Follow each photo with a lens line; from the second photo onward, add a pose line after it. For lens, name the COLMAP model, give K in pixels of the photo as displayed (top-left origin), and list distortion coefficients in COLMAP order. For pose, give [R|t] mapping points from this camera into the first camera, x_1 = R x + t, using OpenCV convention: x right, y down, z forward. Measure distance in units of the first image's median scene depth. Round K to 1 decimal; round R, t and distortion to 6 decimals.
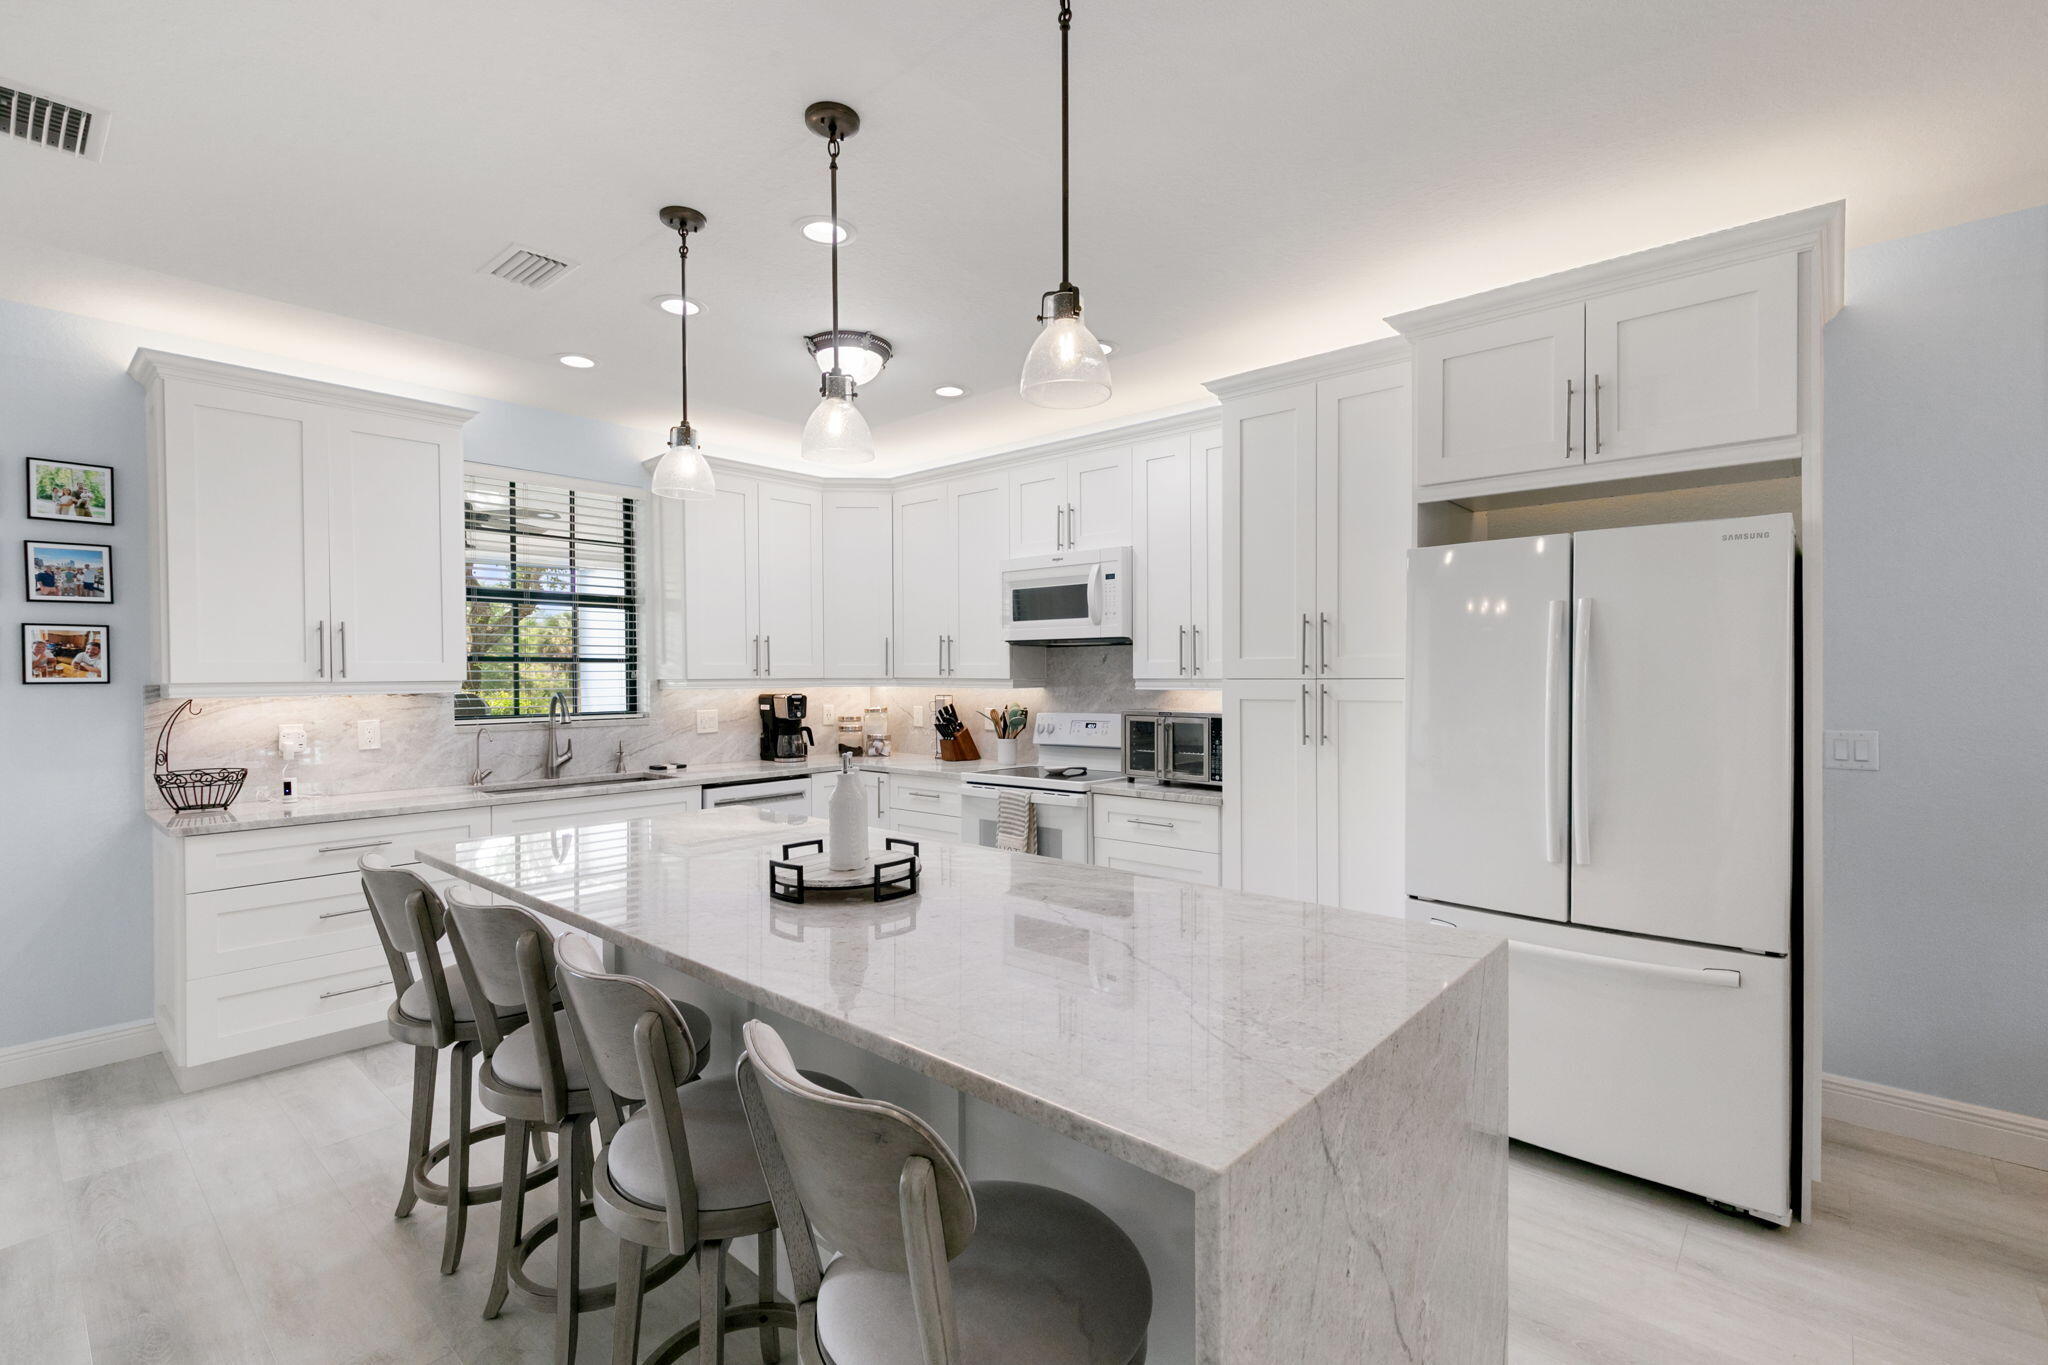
lens RADIAL K [[922.0, 0, 1037.9], [0, 922.0, 678.5], [0, 0, 1]] dist [0.009166, -0.000630]
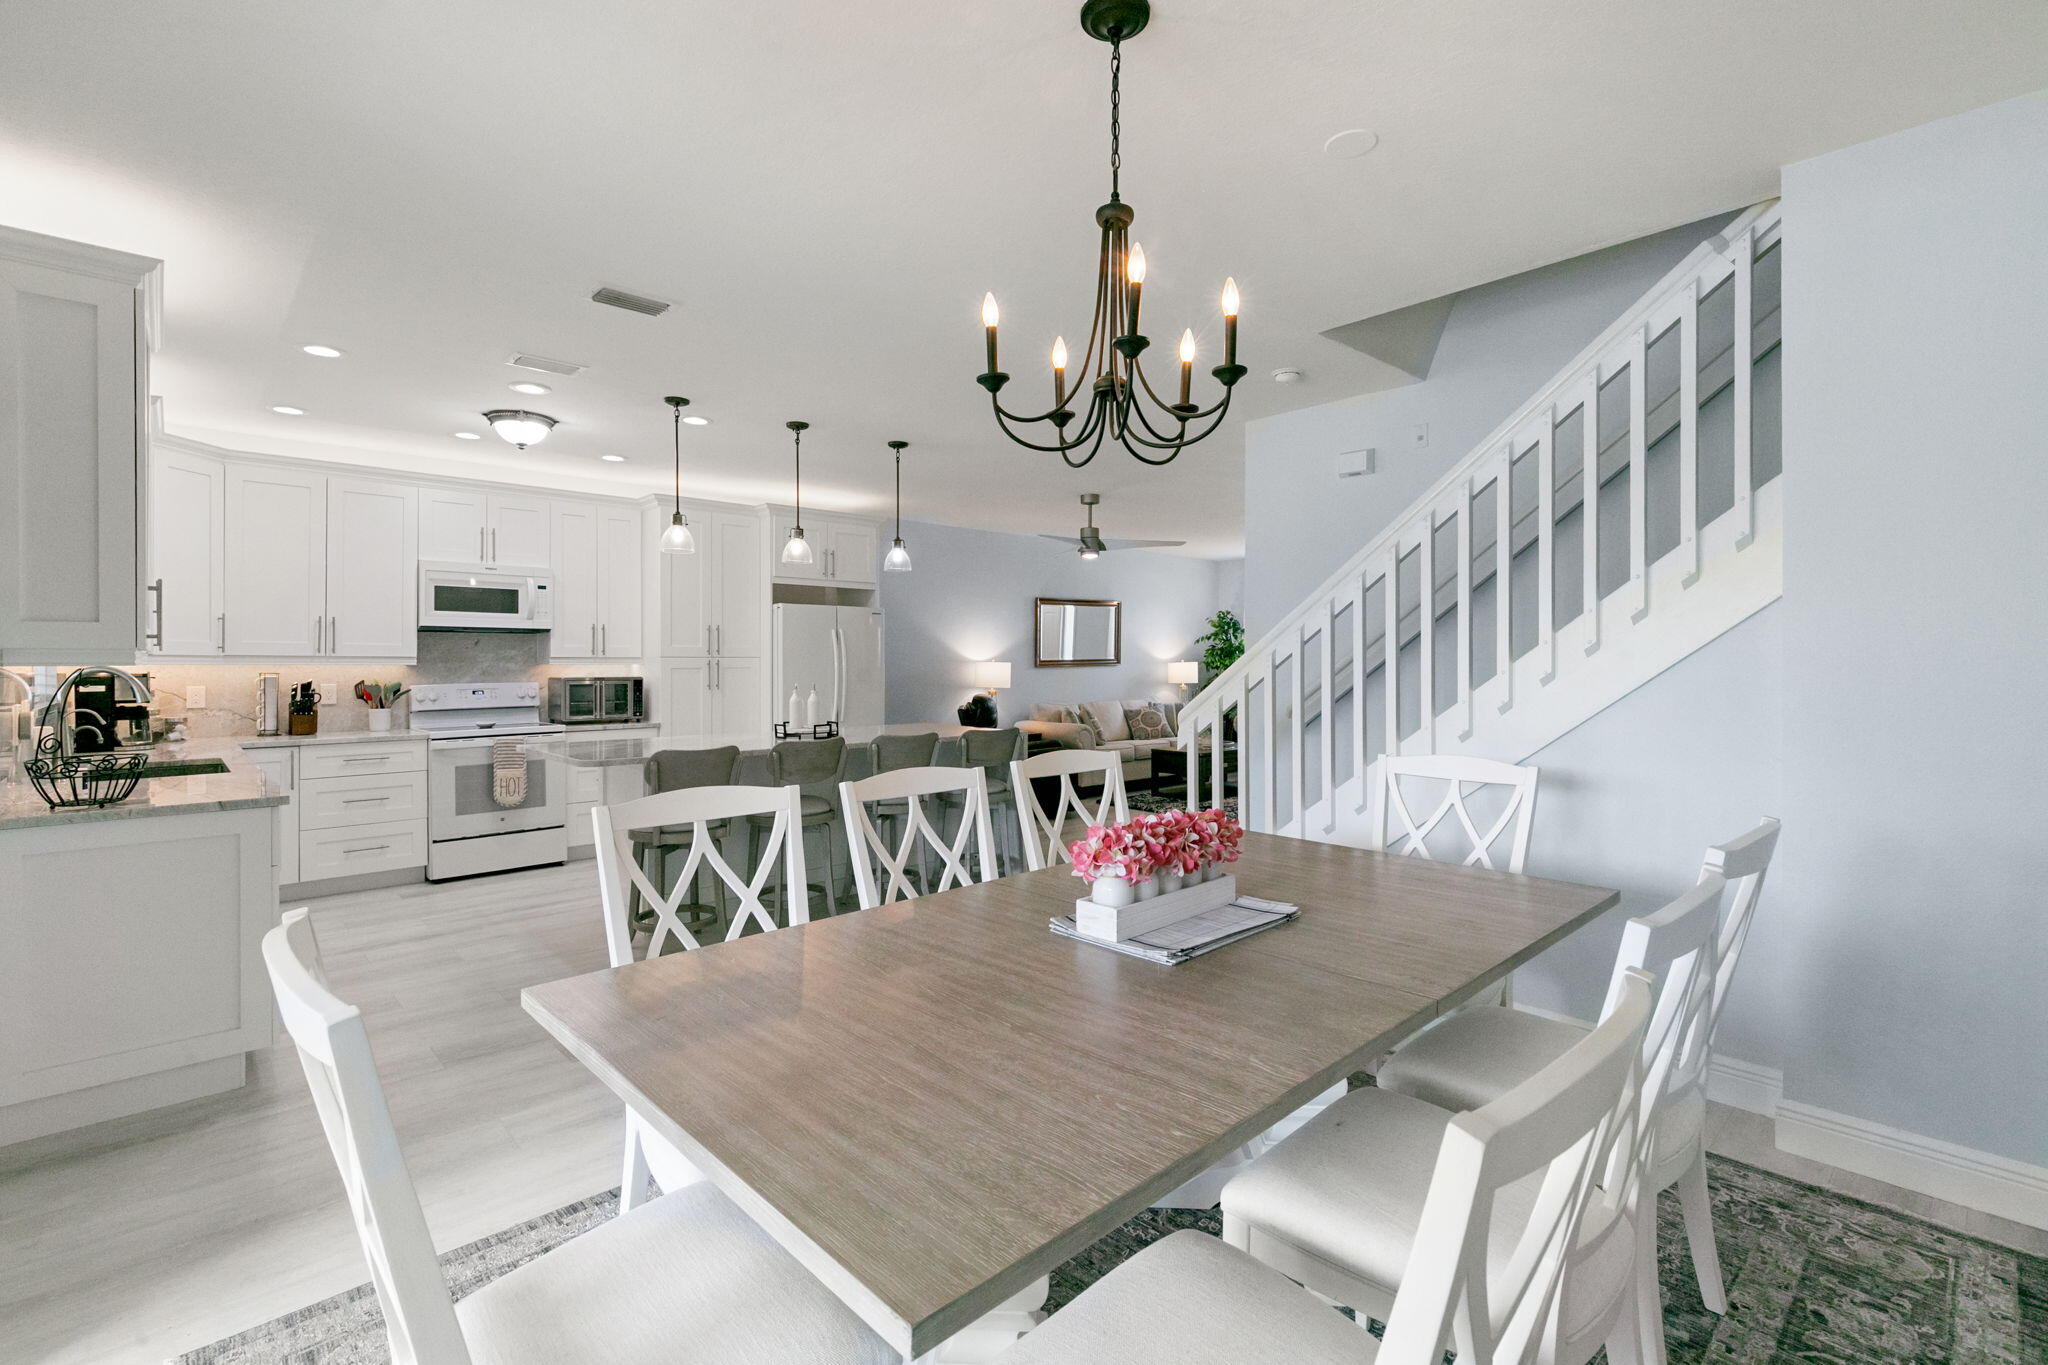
lens RADIAL K [[922.0, 0, 1022.7], [0, 922.0, 663.1], [0, 0, 1]] dist [0.009166, -0.000630]
pose [[0.097072, 0.003016, 0.995273, -1.286429], [0.006427, 0.999973, -0.003657, 0.019862], [-0.995257, 0.006751, 0.097049, 0.089618]]
